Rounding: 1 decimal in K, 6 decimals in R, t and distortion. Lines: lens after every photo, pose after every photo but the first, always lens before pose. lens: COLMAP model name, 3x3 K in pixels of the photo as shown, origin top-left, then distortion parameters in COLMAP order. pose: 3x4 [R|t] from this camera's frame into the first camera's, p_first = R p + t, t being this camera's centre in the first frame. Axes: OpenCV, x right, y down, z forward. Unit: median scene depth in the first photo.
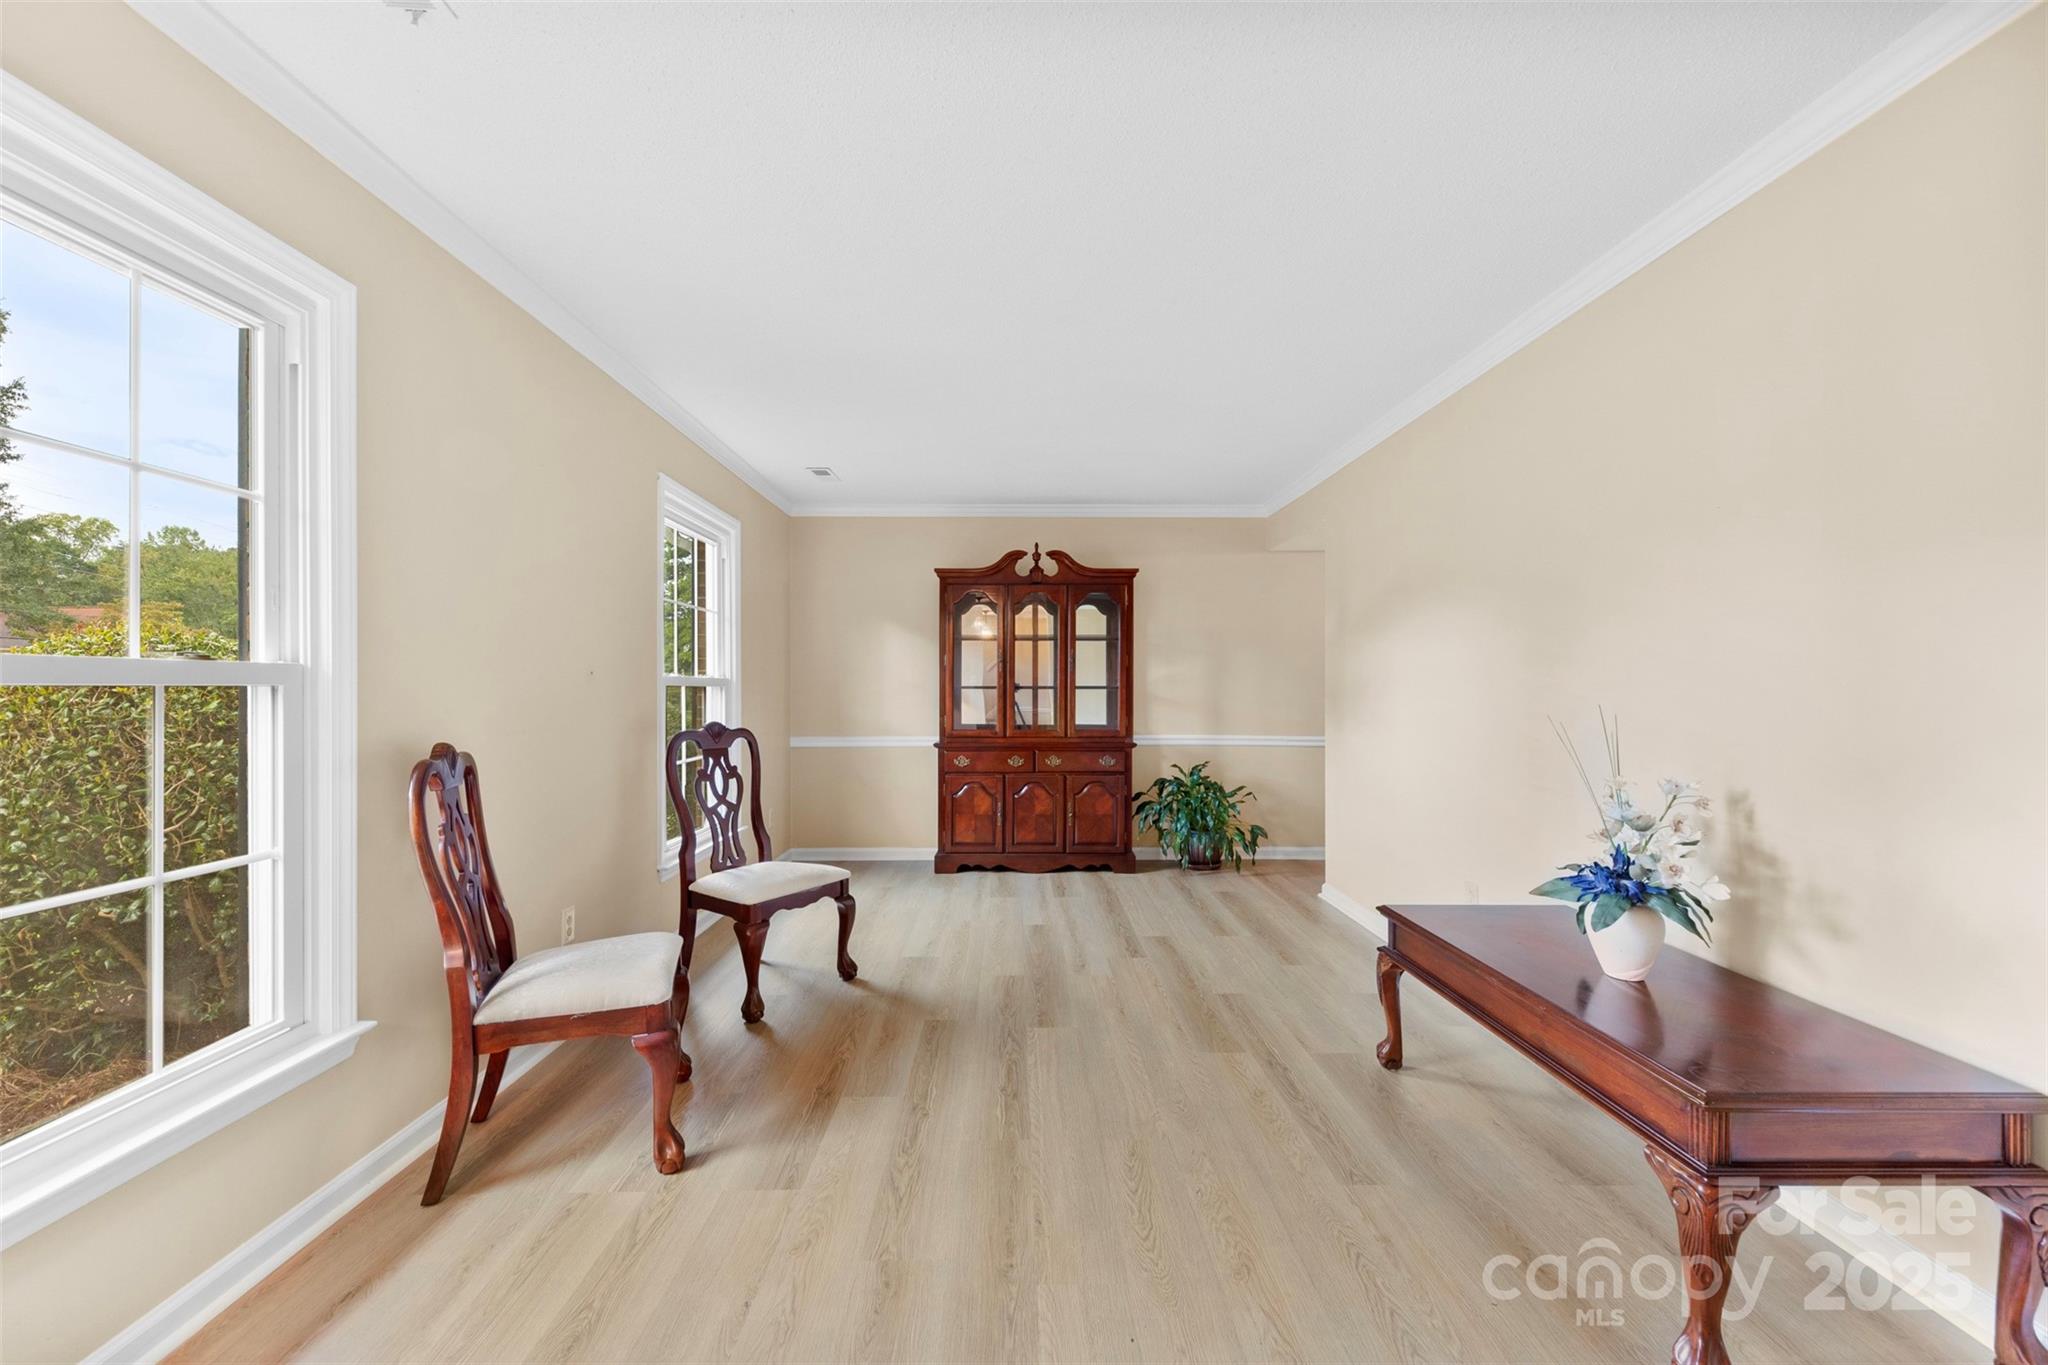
lens RADIAL K [[800.3, 0, 1019.3], [0, 800.3, 687.9], [0, 0, 1]] dist [0.007739, -0.002429]
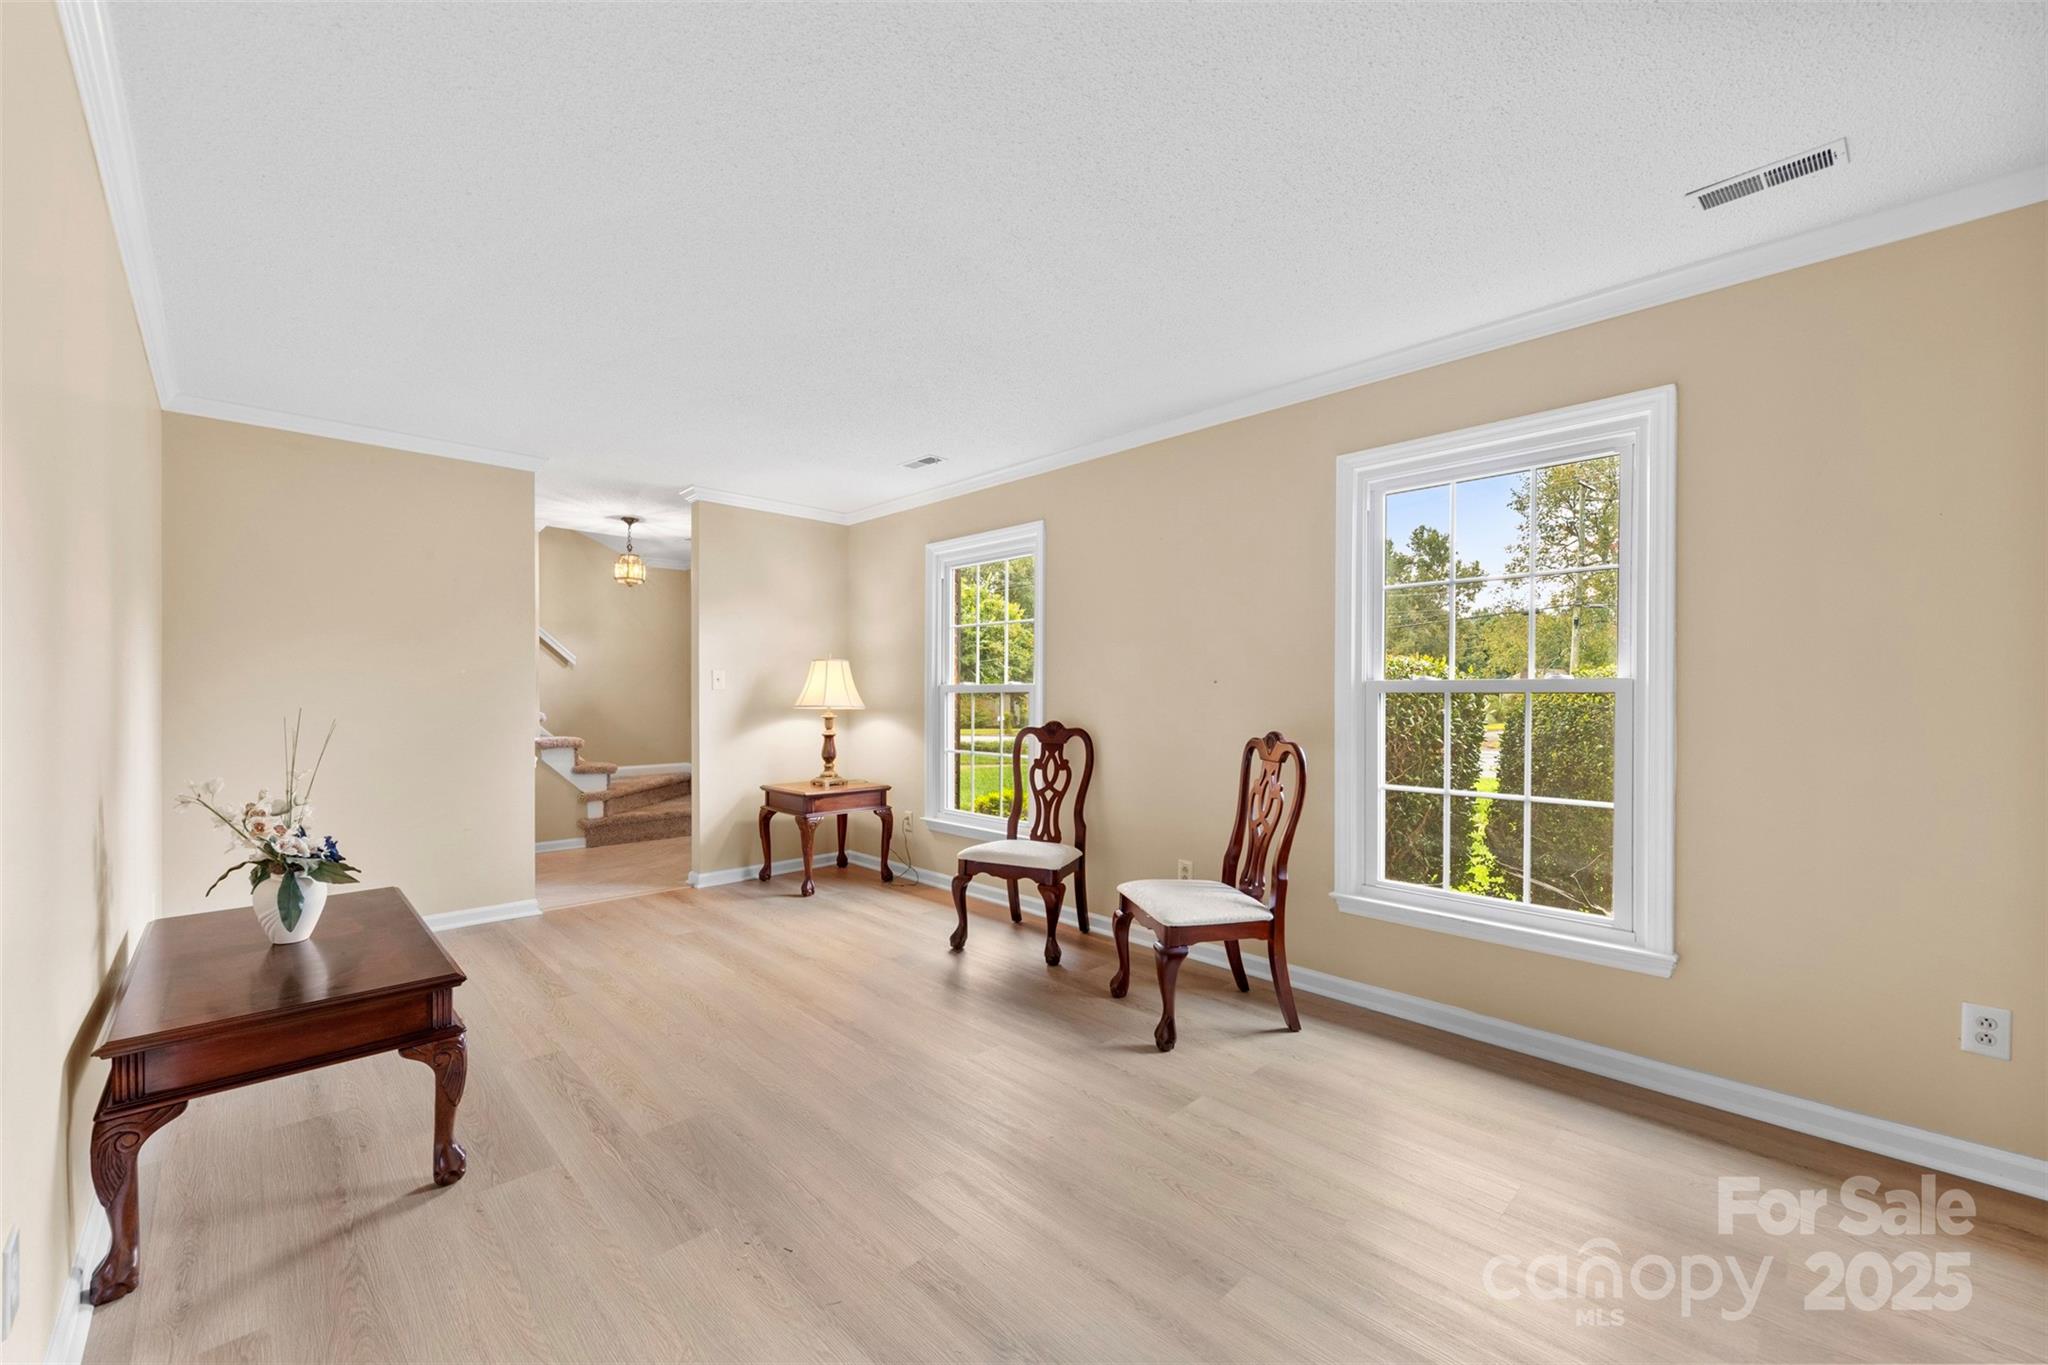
lens RADIAL K [[800.3, 0, 1008.4], [0, 800.3, 689.3], [0, 0, 1]] dist [0.007739, -0.002429]
pose [[-0.734491, -0.011824, -0.678516, 0.297325], [-0.006270, 0.999924, -0.010638, 0.004722], [0.678590, -0.003559, -0.734509, 0.964248]]
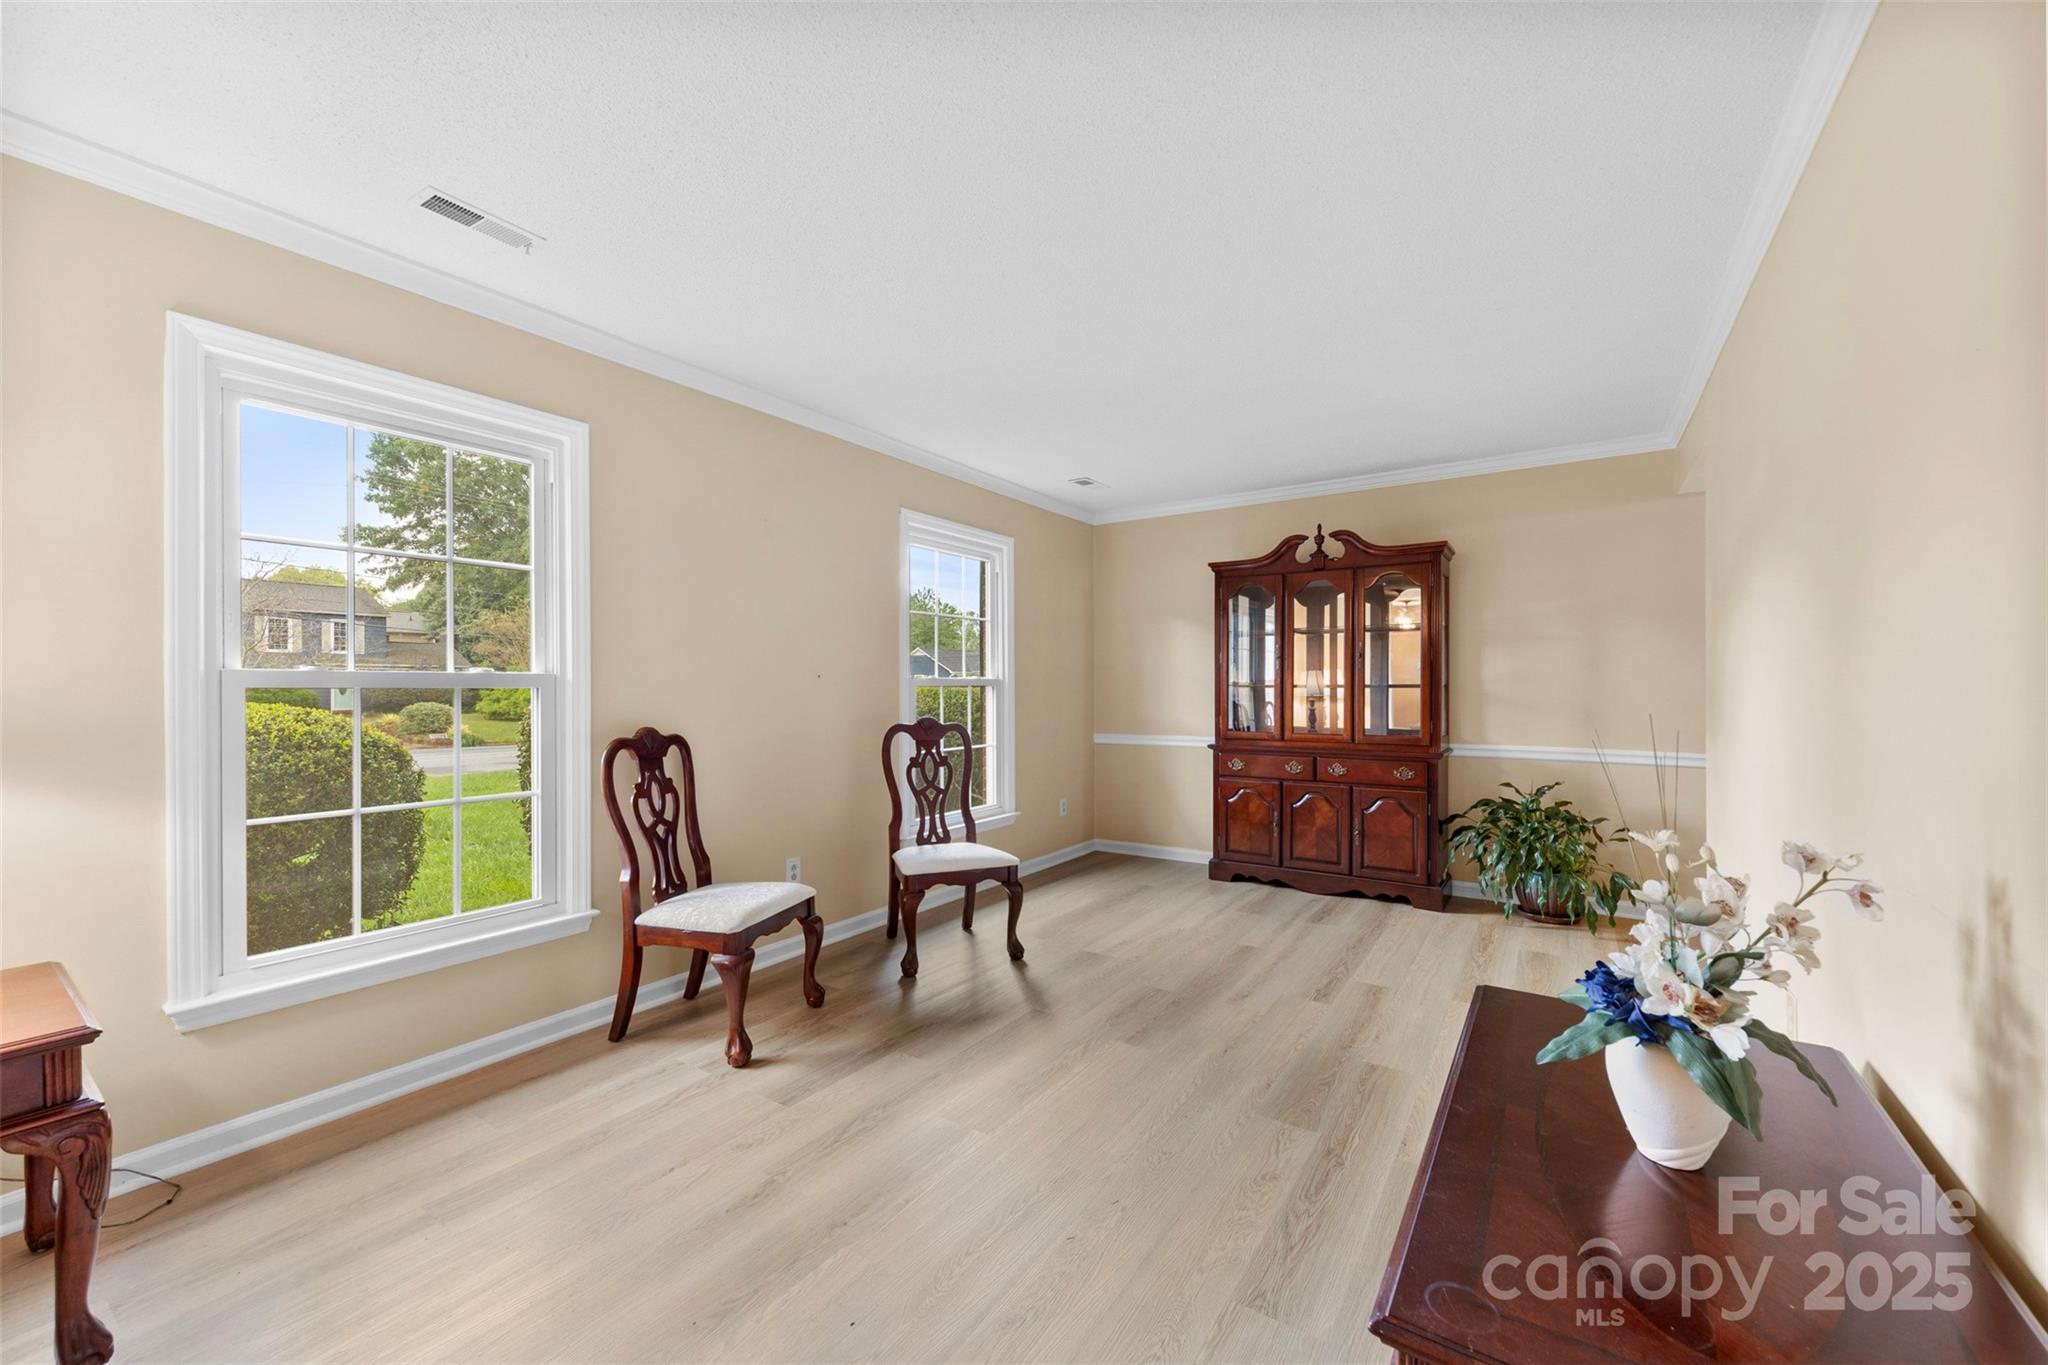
lens RADIAL K [[800.3, 0, 1030.9], [0, 800.3, 686.7], [0, 0, 1]] dist [0.007739, -0.002429]
pose [[0.823700, -0.003031, -0.567018, 0.265647], [0.003162, 0.999995, -0.000751, -0.000098], [0.567018, -0.001174, 0.823705, 0.083618]]
